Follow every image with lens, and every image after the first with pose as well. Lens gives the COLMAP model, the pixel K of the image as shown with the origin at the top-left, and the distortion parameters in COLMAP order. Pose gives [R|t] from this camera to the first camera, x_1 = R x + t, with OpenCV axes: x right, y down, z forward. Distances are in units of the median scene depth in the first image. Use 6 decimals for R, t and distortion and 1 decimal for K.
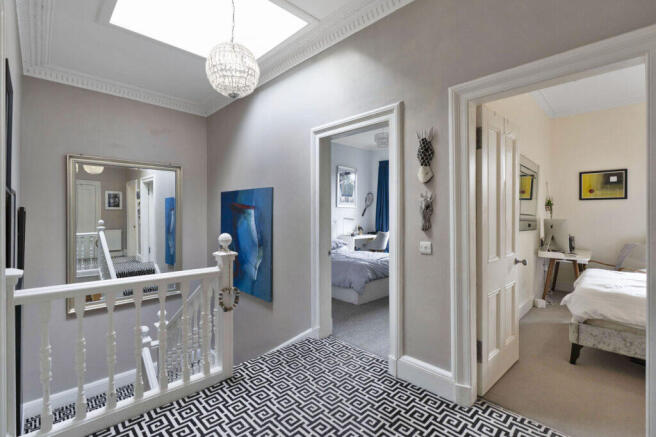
lens RADIAL K [[303.0, 0, 322.8], [0, 303.0, 216.3], [0, 0, 1]] dist [-0.008149, 0.003445]
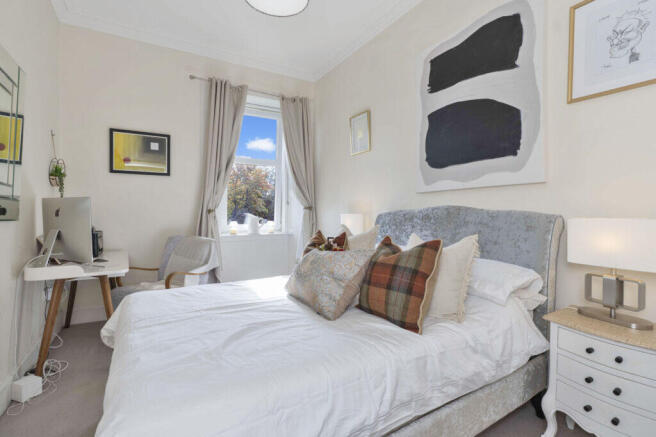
lens RADIAL K [[303.0, 0, 324.2], [0, 303.0, 215.5], [0, 0, 1]] dist [-0.008149, 0.003445]
pose [[0.240918, -0.006609, 0.970523, 0.376032], [0.001410, 0.999978, 0.006459, 0.035050], [-0.970544, -0.000188, 0.240922, 0.450145]]
